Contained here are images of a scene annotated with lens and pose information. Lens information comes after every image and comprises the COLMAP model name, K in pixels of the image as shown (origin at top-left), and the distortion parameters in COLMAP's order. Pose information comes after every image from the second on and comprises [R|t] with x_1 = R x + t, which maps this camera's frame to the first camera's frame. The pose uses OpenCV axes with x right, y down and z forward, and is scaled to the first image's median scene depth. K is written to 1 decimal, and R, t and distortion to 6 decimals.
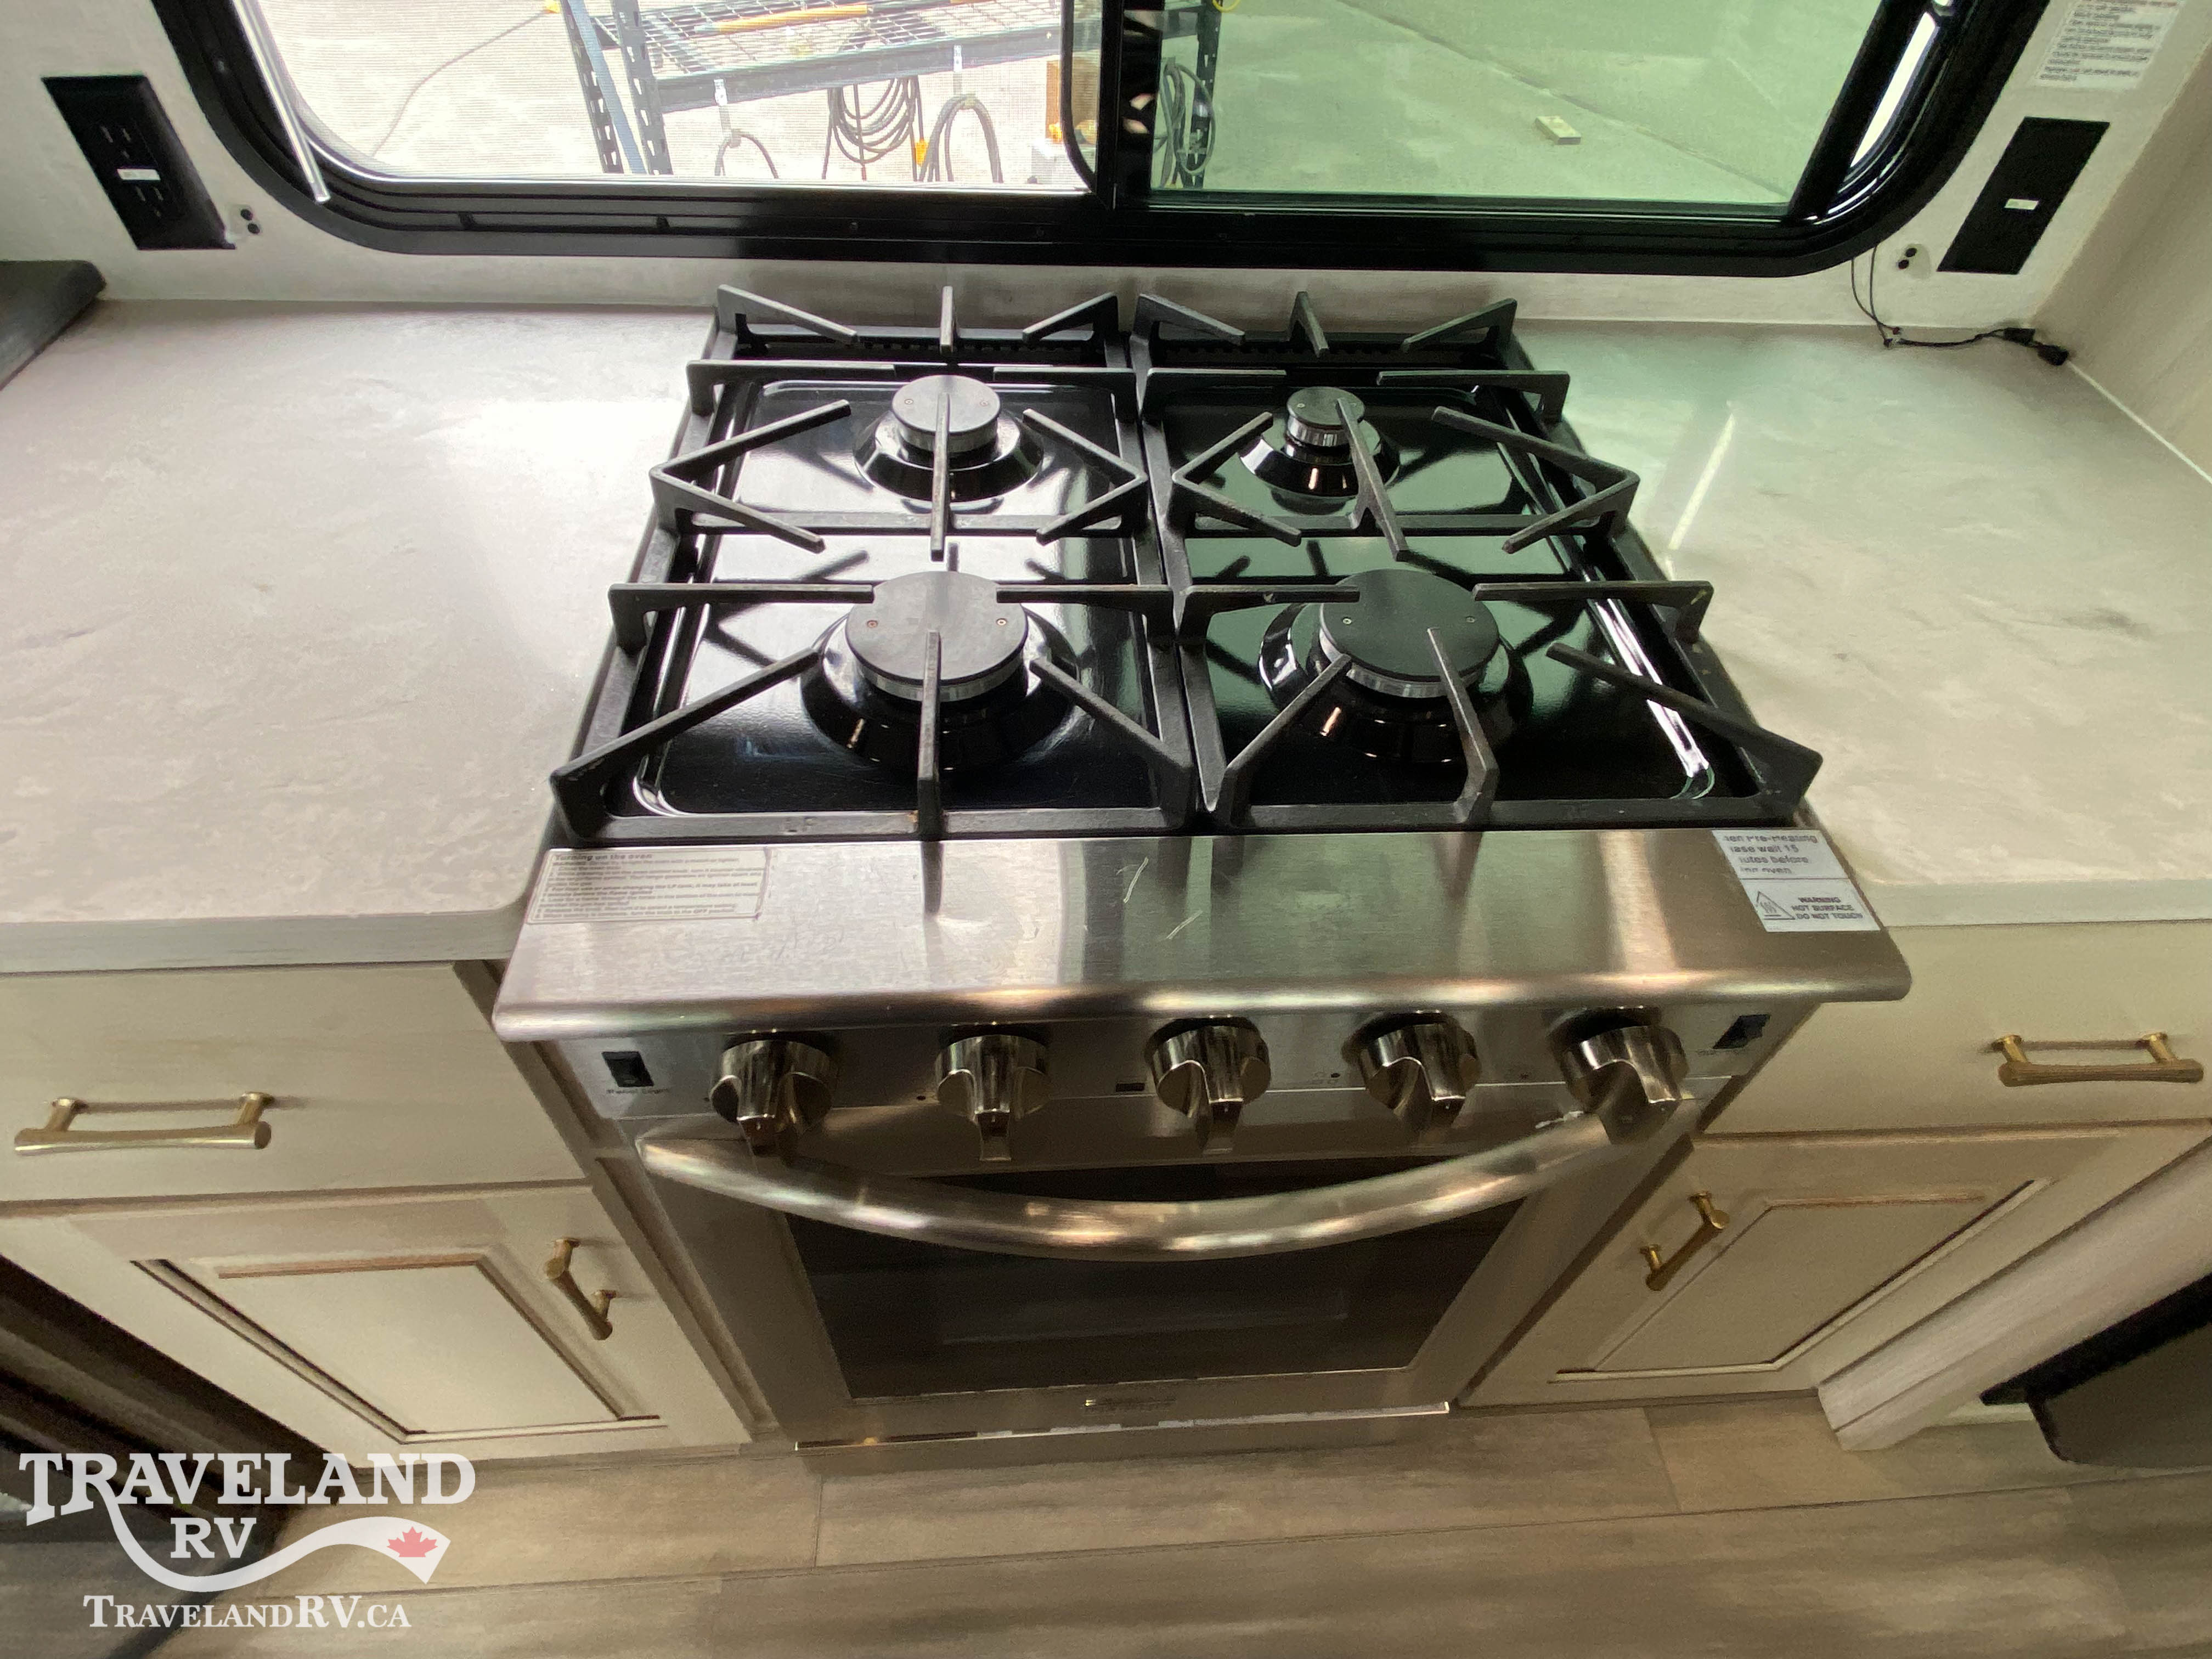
lens RADIAL K [[1162.1, 0, 1121.9], [0, 1162.1, 825.5], [0, 0, 1]] dist [0.032623, -0.029654]
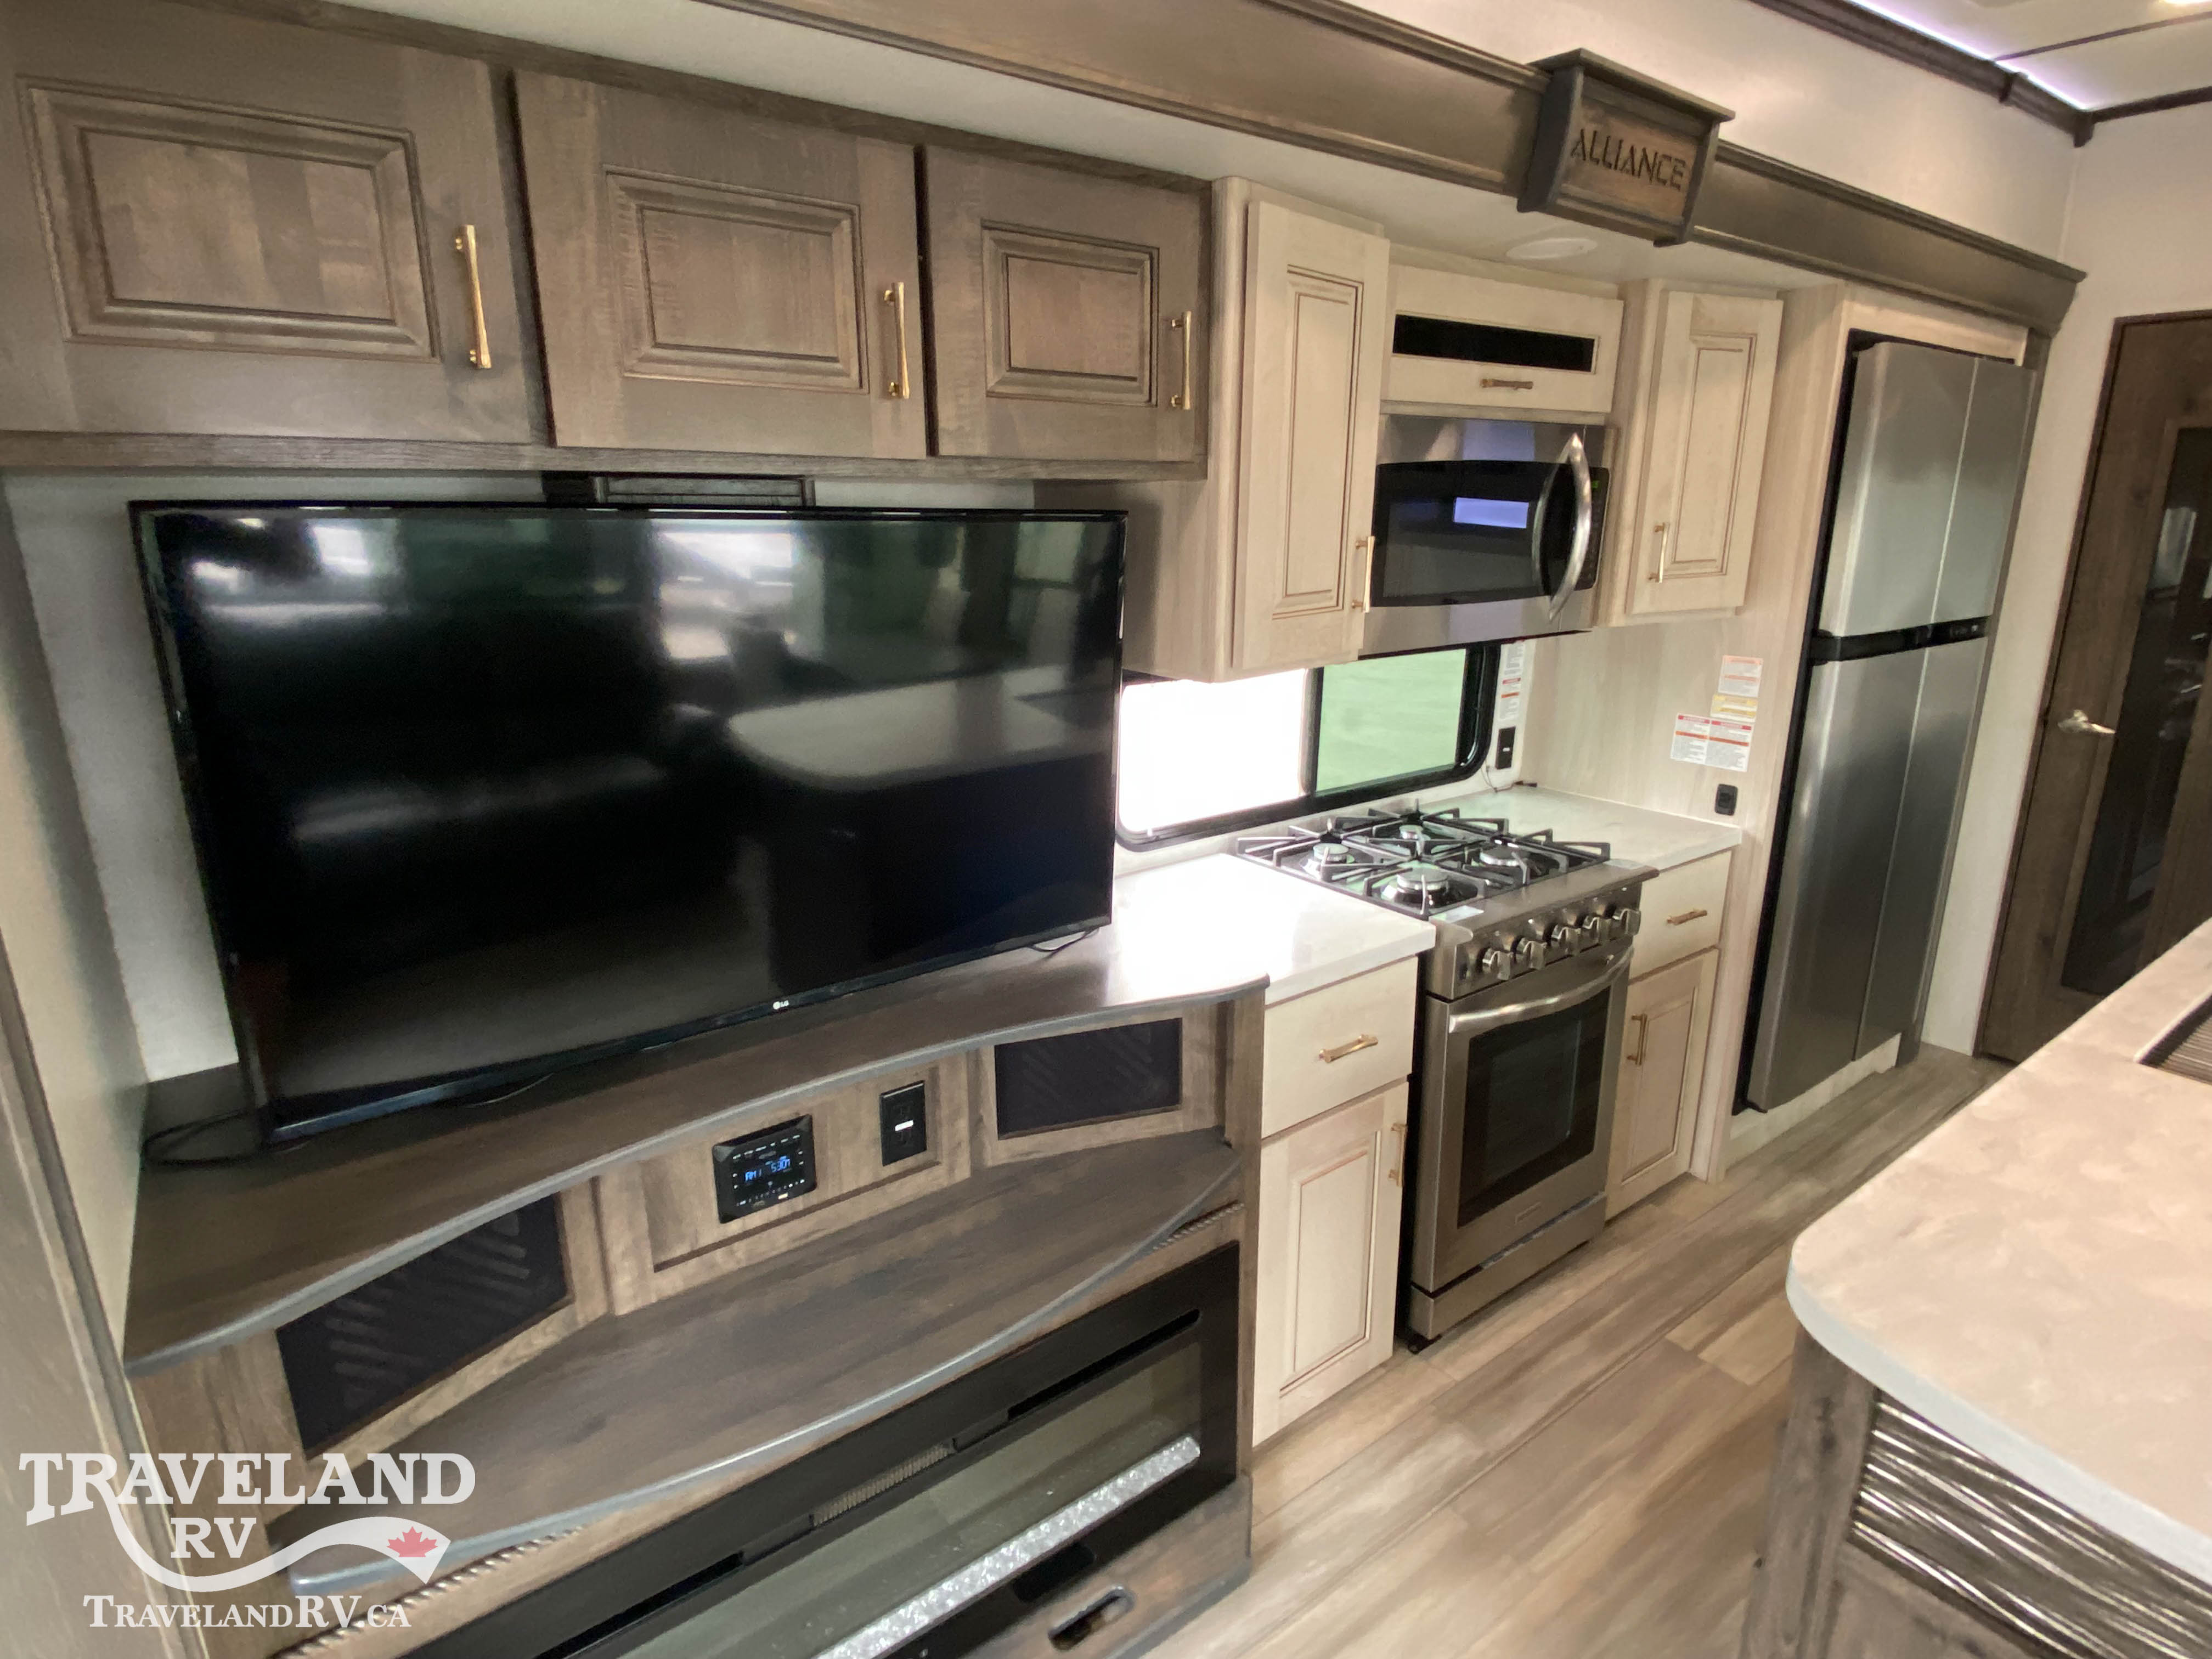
lens RADIAL K [[1162.1, 0, 1105.4], [0, 1162.1, 819.1], [0, 0, 1]] dist [0.032623, -0.029654]
pose [[0.837652, -0.188619, 0.512603, -1.964782], [0.433347, 0.800776, -0.413483, 0.524052], [-0.332489, 0.568490, 0.752509, -1.042348]]
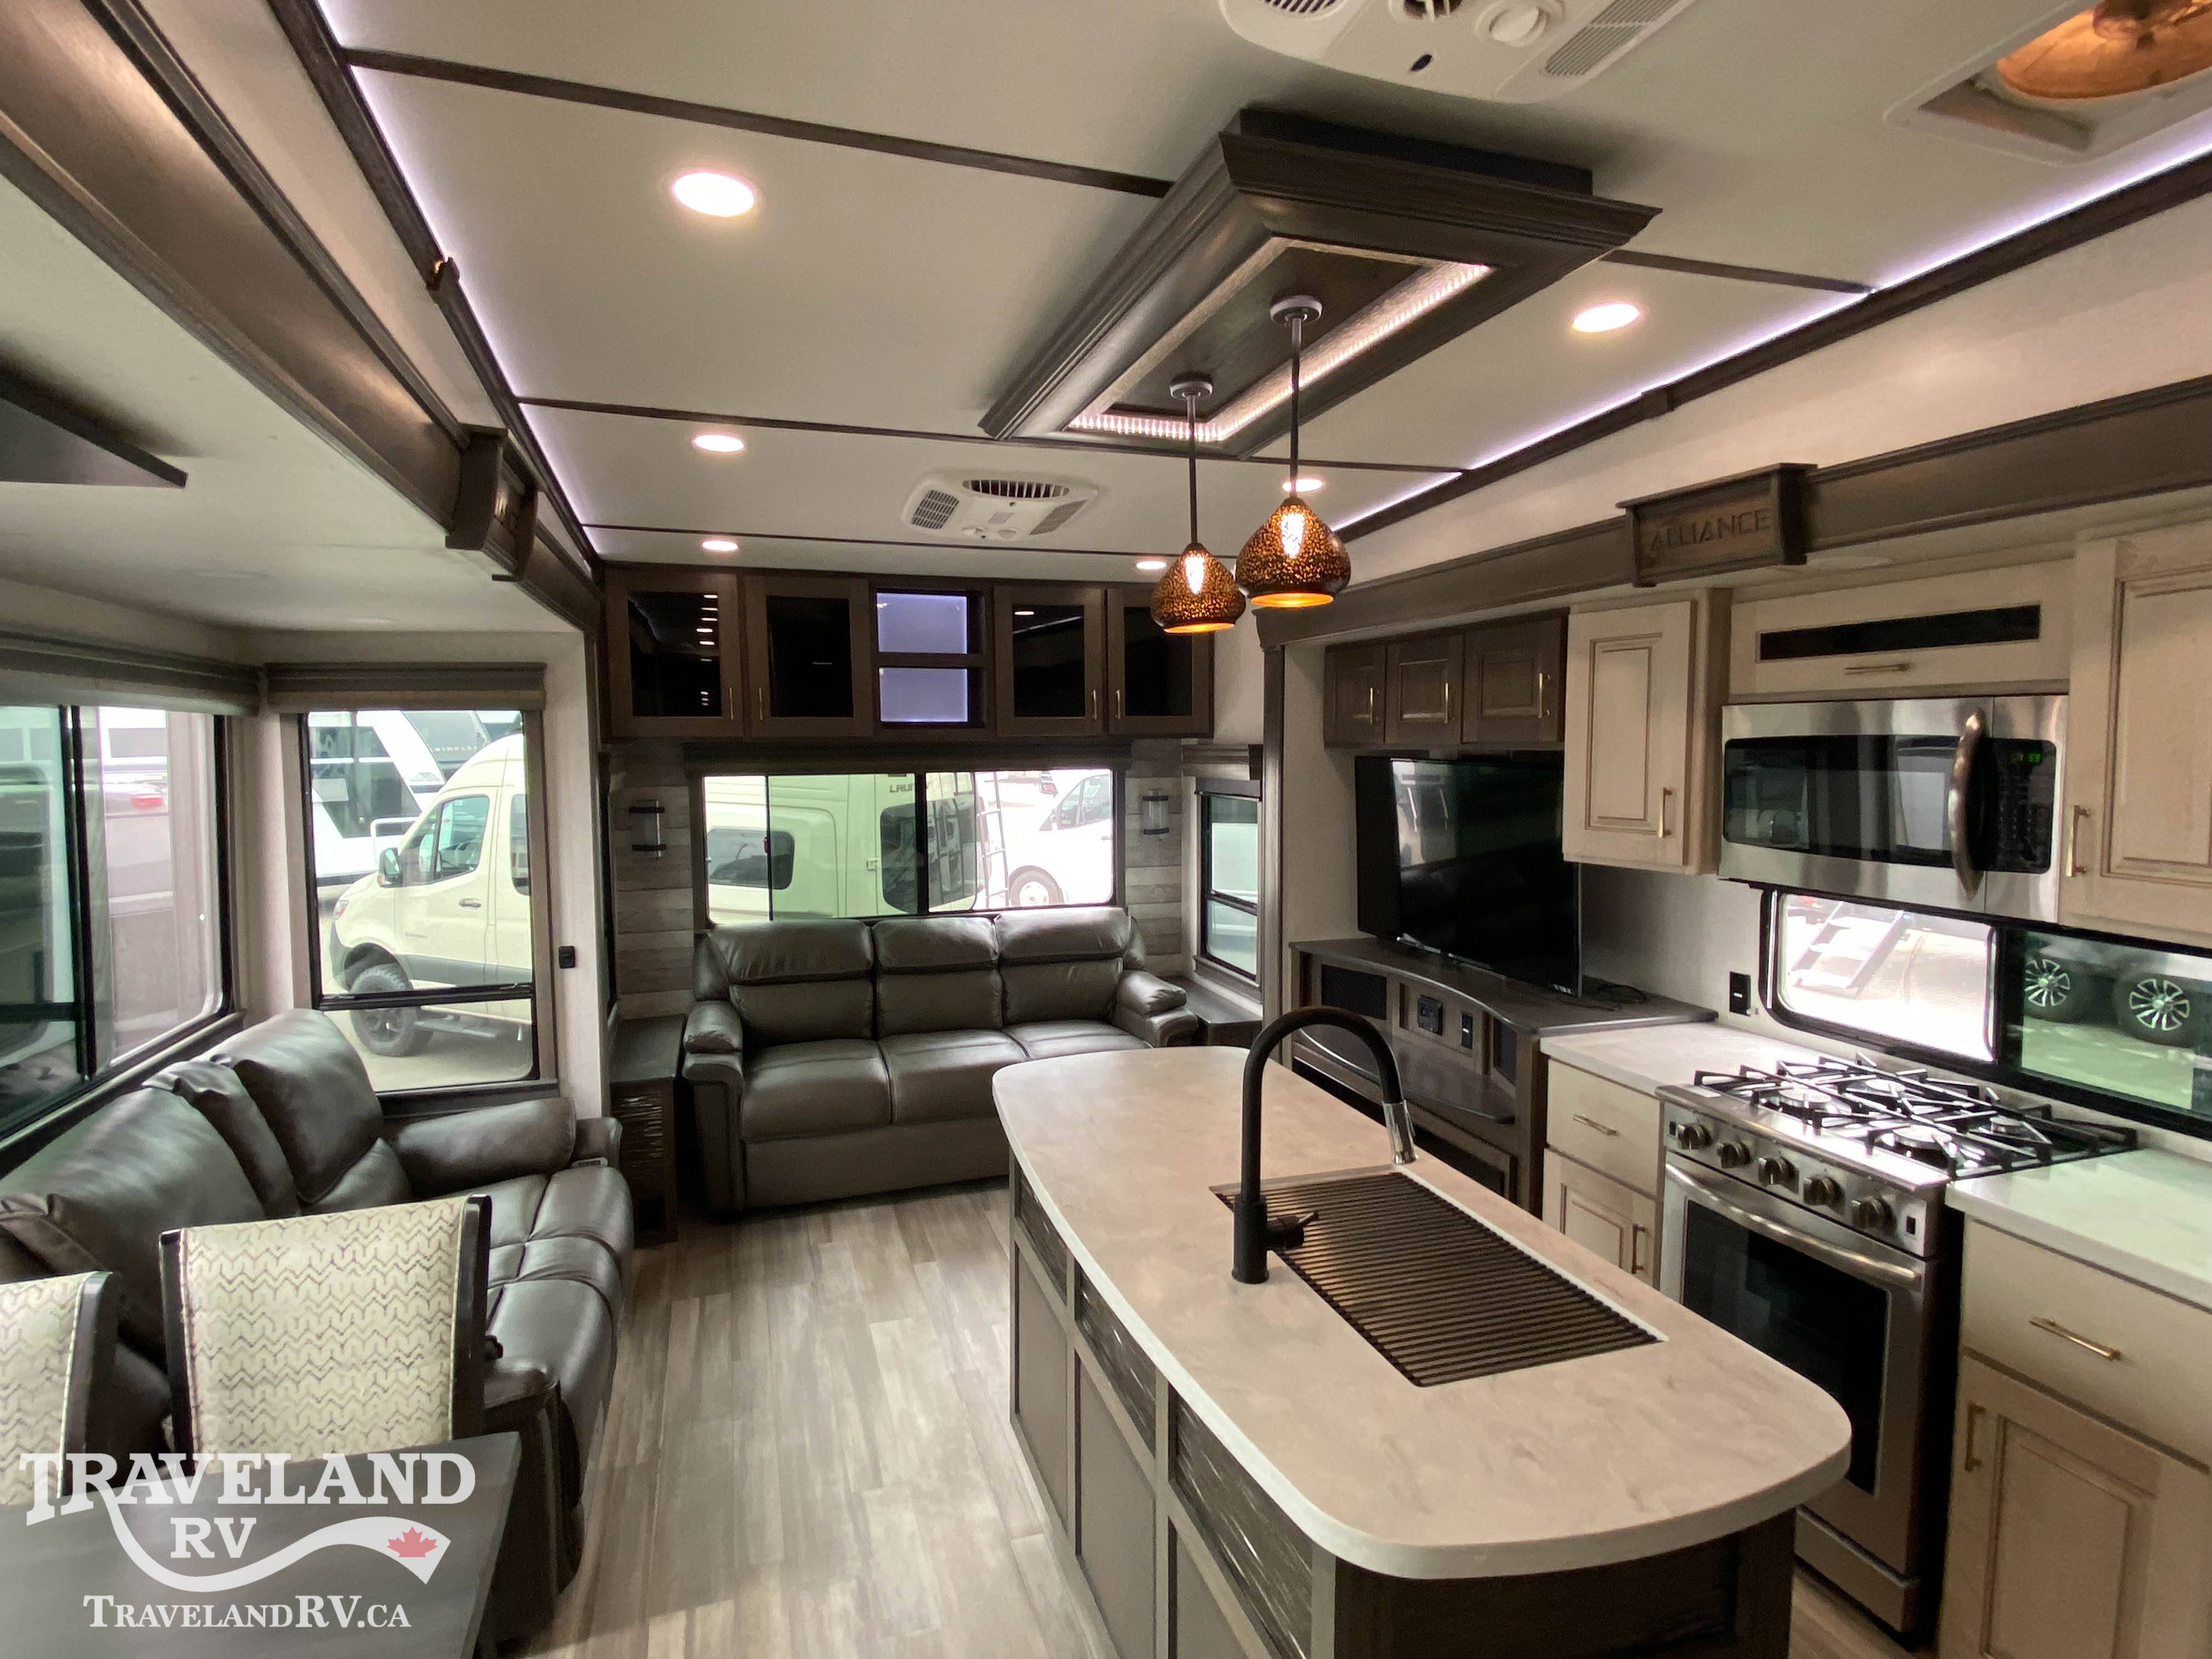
lens RADIAL K [[1162.1, 0, 1094.8], [0, 1162.1, 832.9], [0, 0, 1]] dist [0.032623, -0.029654]
pose [[0.241745, 0.033581, -0.969759, 2.175273], [-0.712100, 0.685026, -0.153794, 1.084888], [0.659146, 0.727744, 0.189515, -1.409119]]
